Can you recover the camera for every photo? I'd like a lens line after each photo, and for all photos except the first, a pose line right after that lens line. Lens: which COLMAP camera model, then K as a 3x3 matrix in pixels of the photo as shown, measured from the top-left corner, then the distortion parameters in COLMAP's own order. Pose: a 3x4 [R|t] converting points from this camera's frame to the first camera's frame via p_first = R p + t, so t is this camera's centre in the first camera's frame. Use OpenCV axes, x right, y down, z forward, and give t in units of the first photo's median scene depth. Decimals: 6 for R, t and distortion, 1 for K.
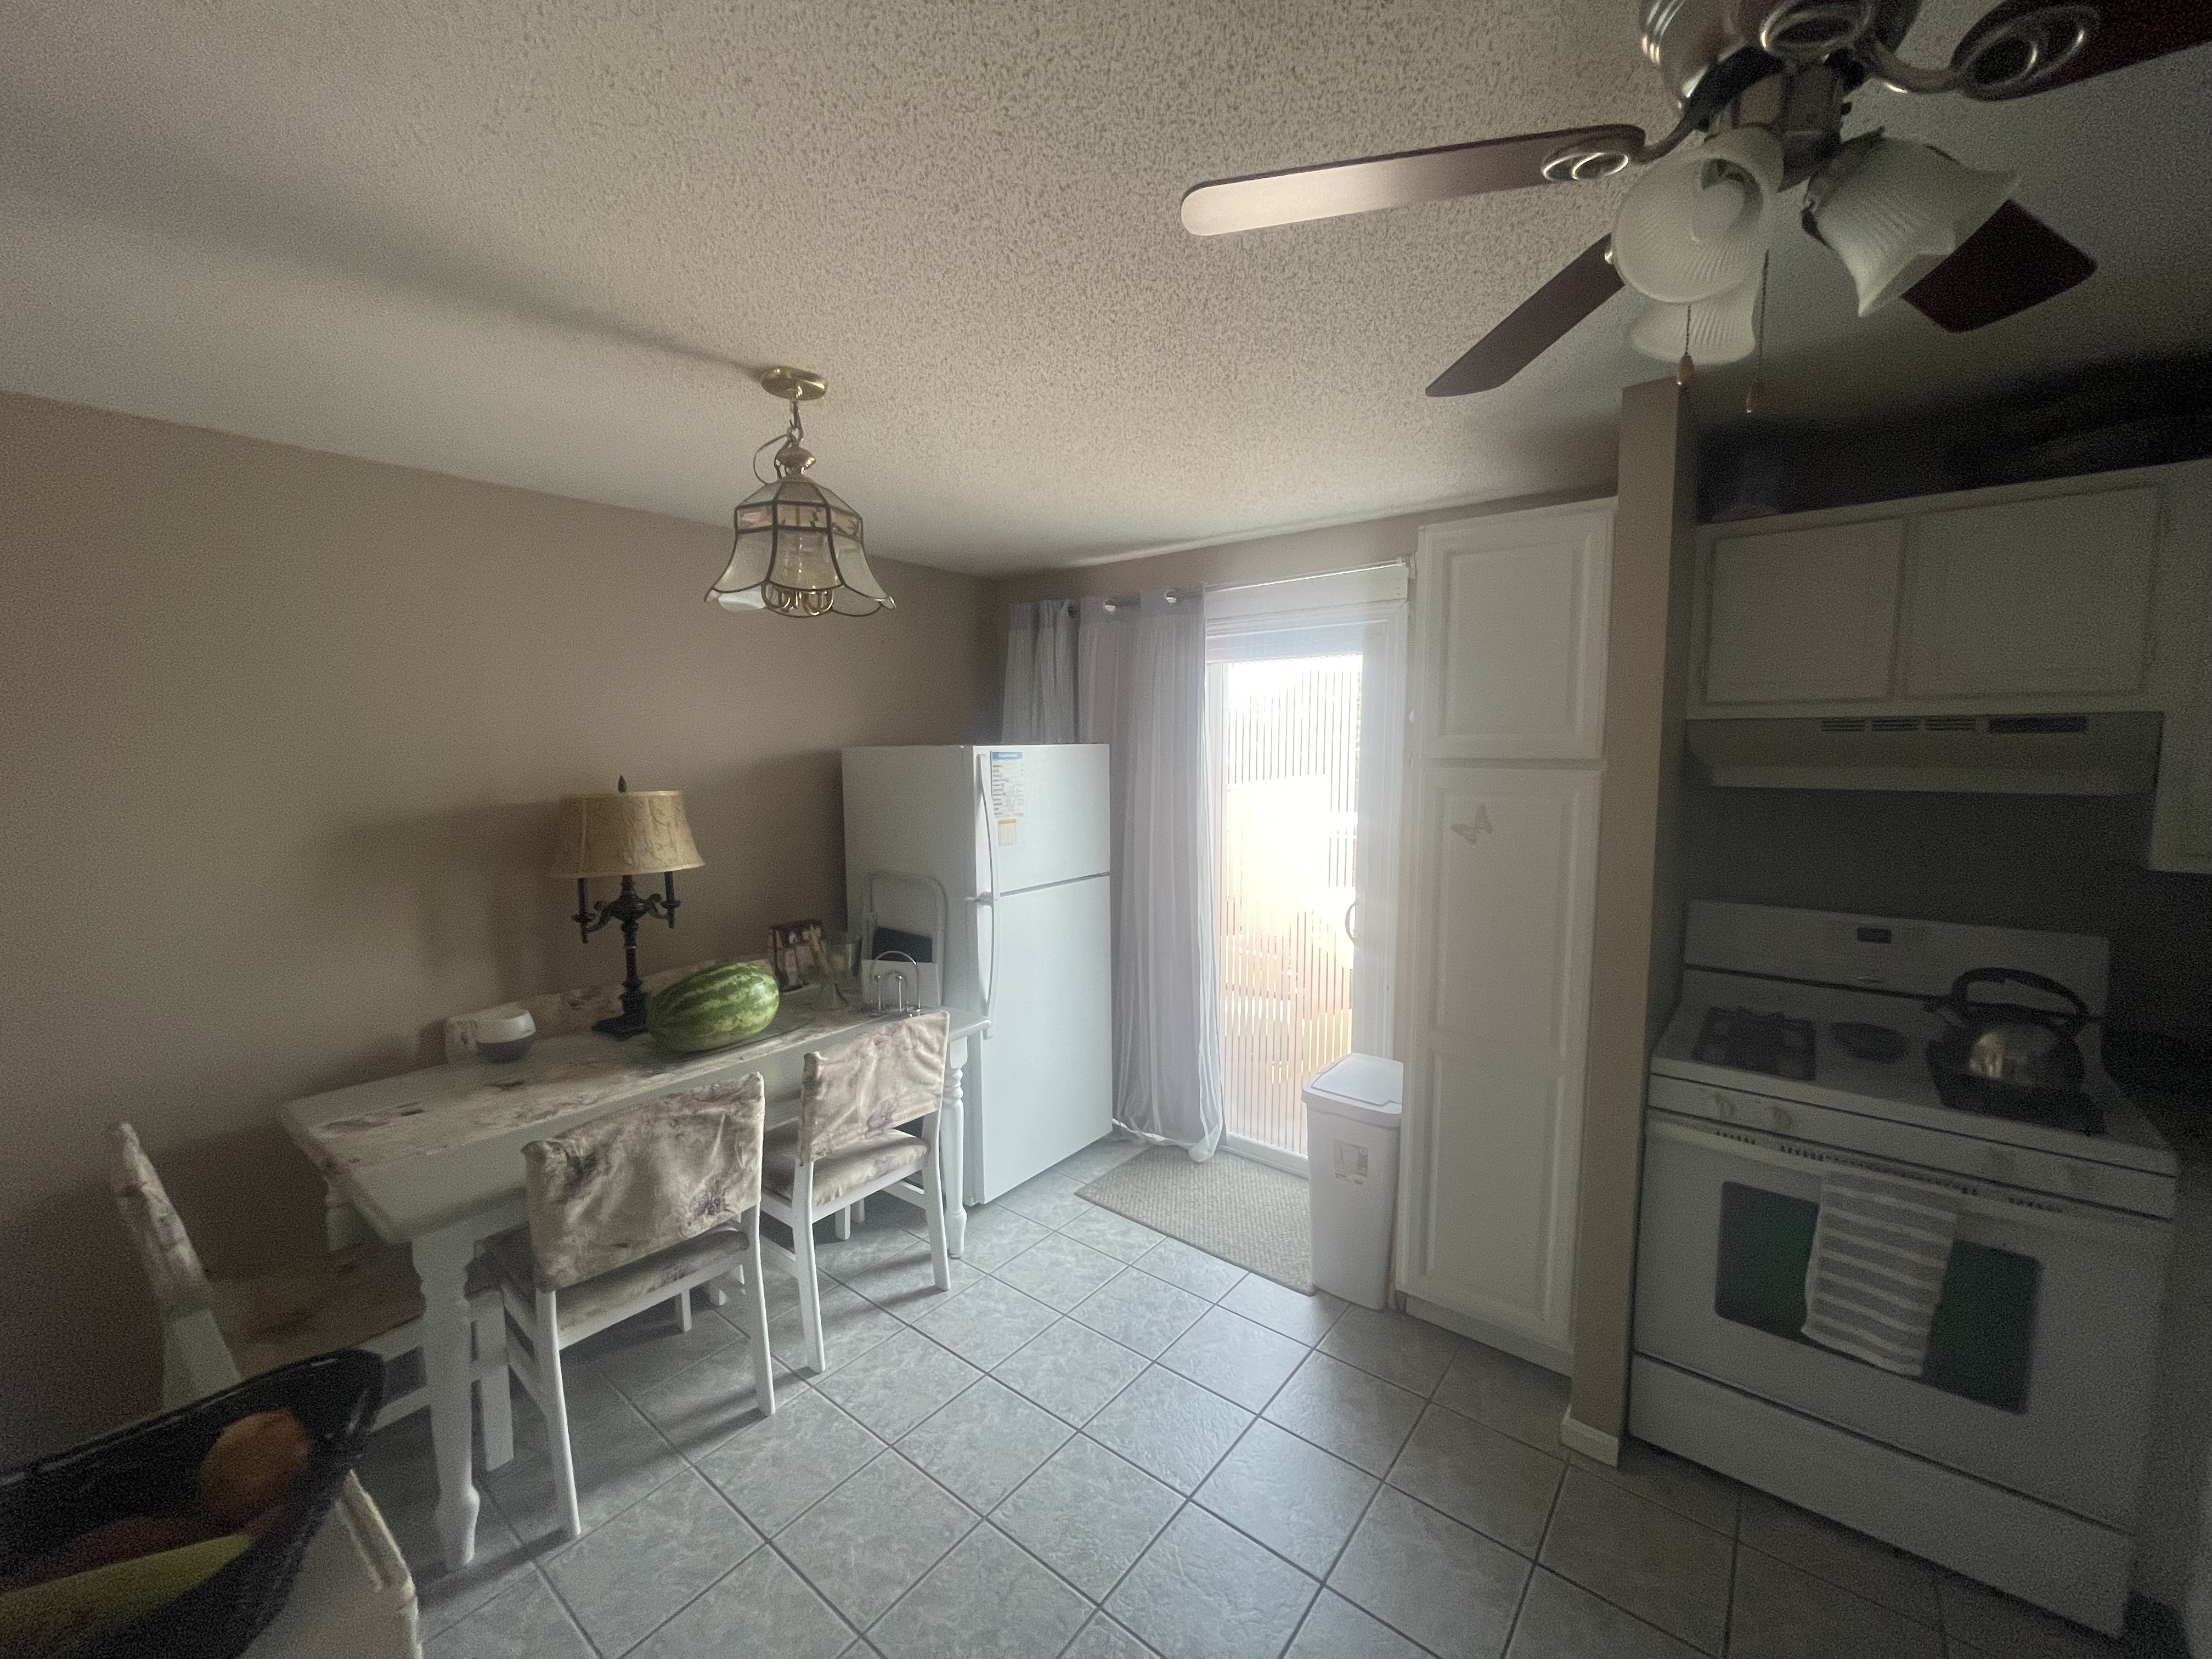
lens RADIAL K [[894.2, 0, 1093.5], [0, 894.2, 828.3], [0, 0, 1]] dist [0.001723, -0.000503]
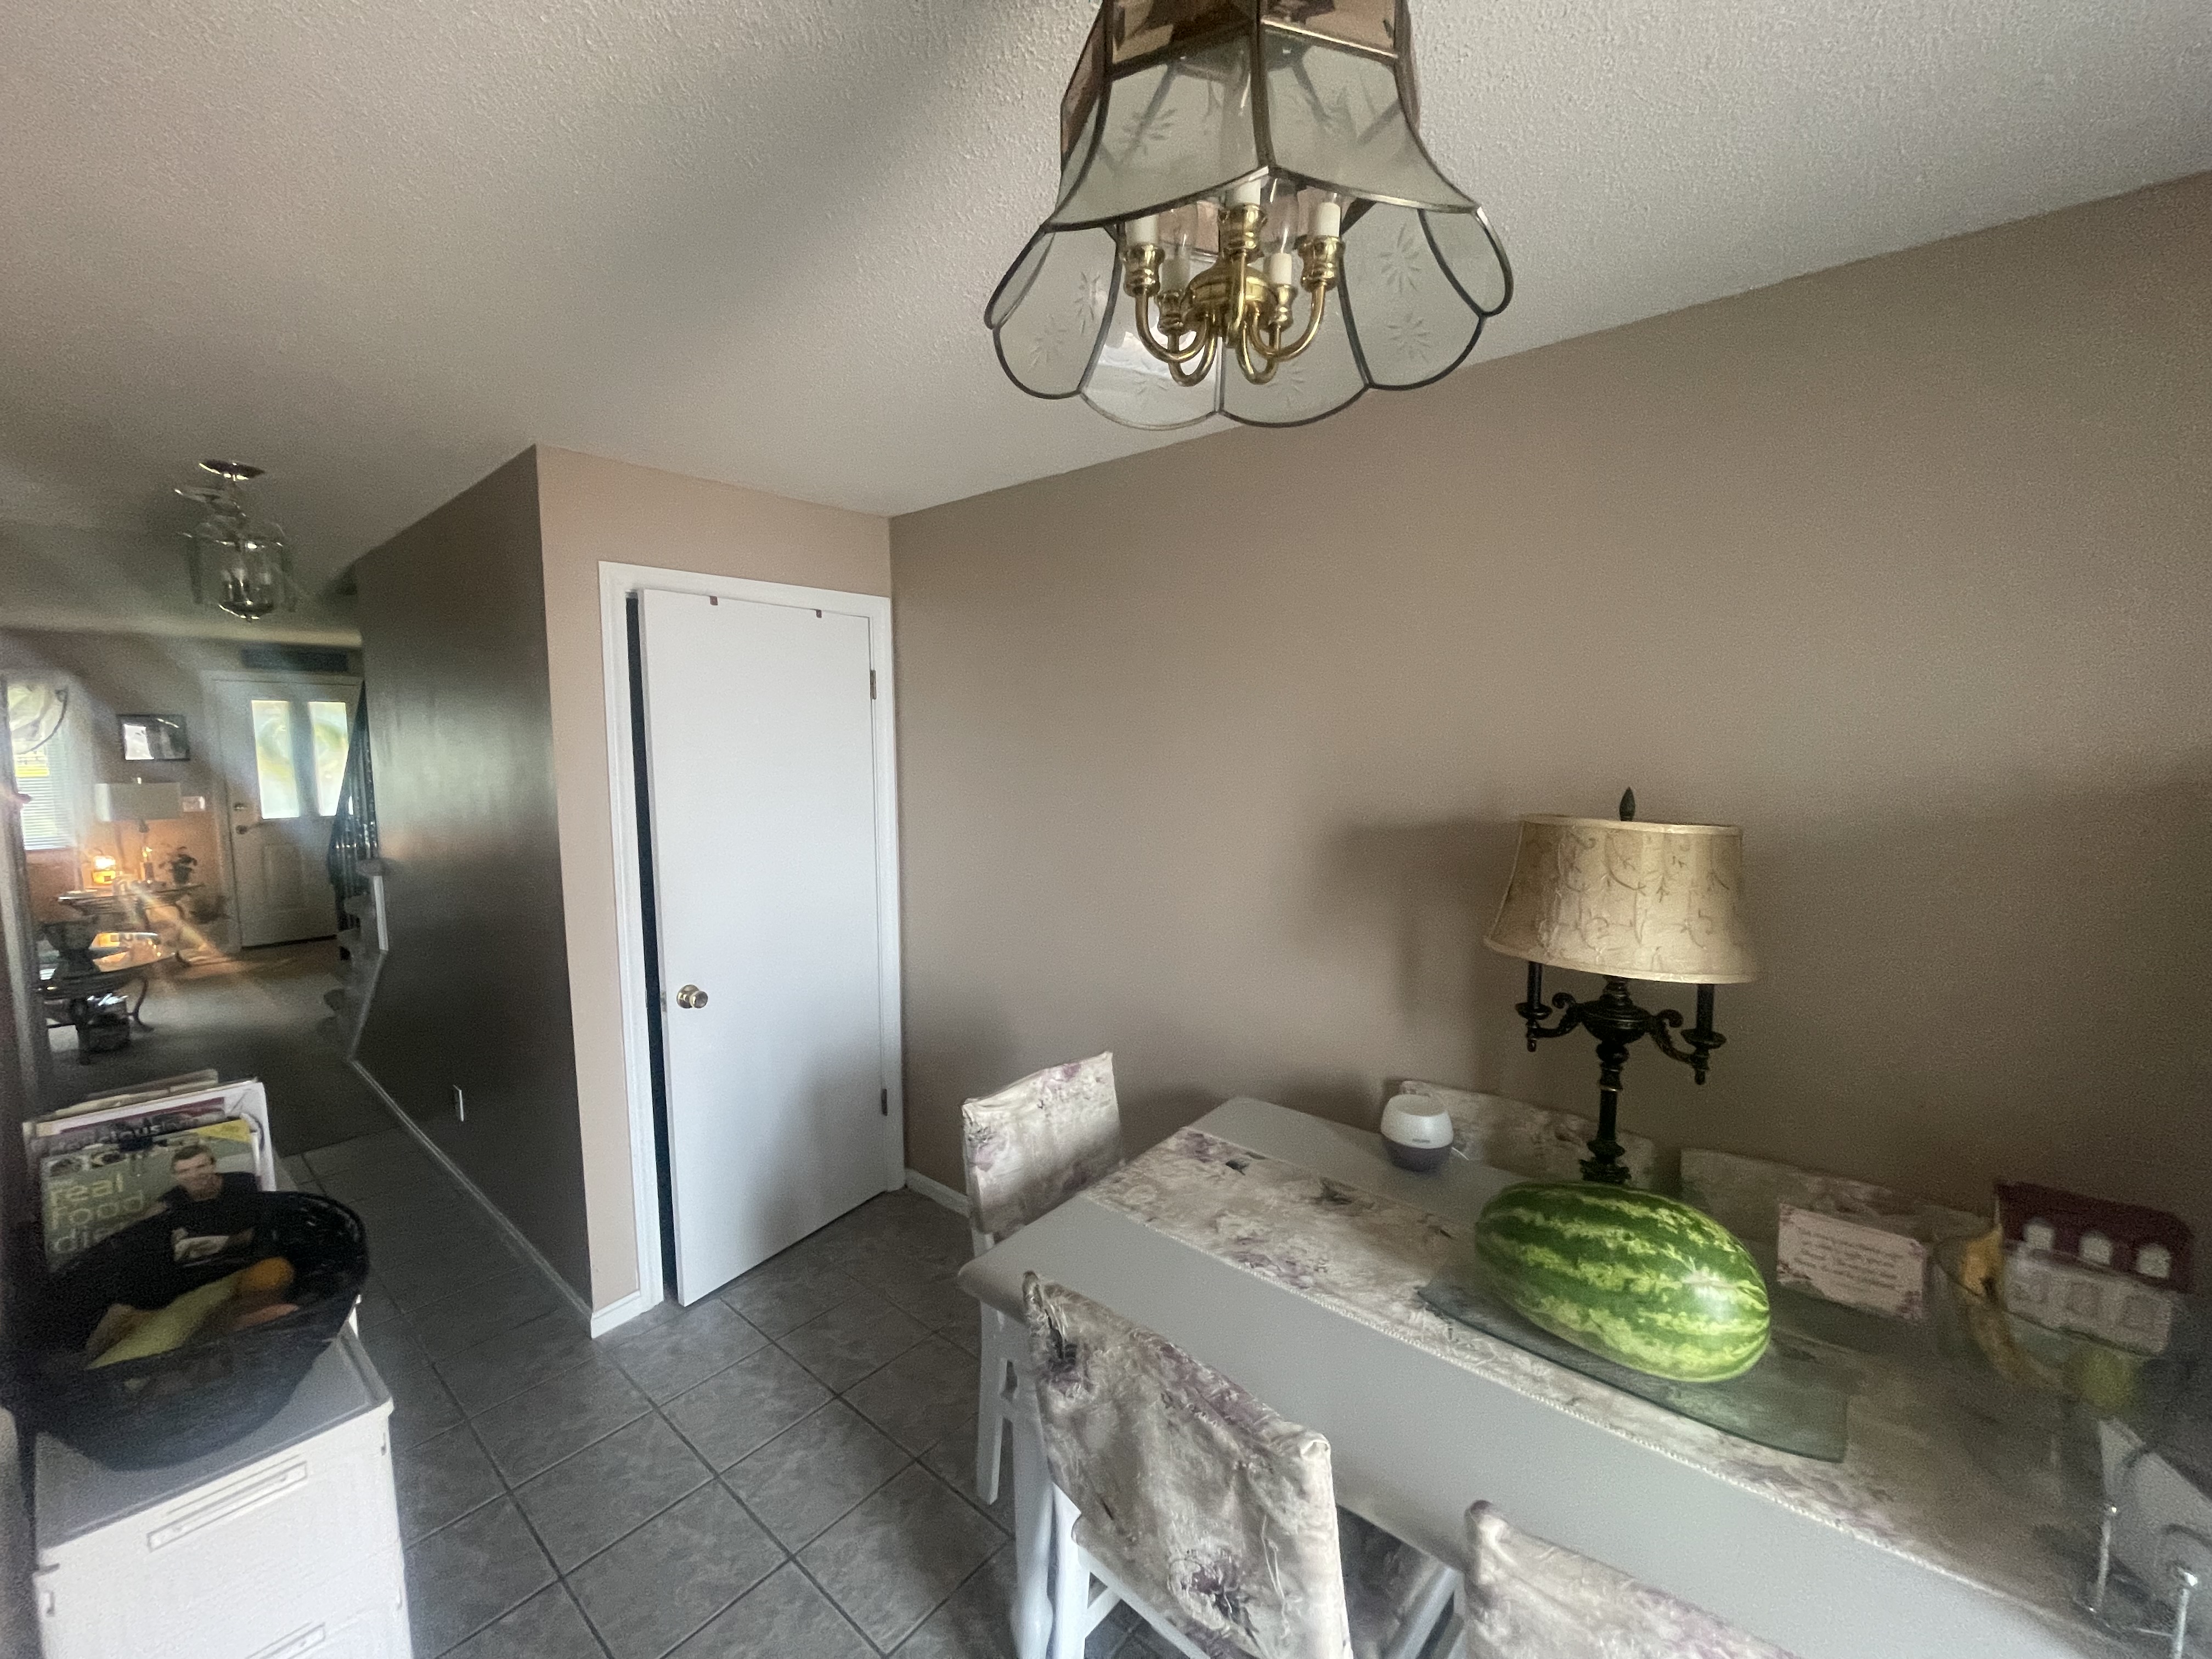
lens RADIAL K [[894.2, 0, 1099.1], [0, 894.2, 828.8], [0, 0, 1]] dist [0.001723, -0.000503]
pose [[-0.025515, 0.105035, -0.994141, 0.047519], [-0.091139, 0.990079, 0.106945, -0.067848], [0.995511, 0.093333, -0.015689, 0.725118]]
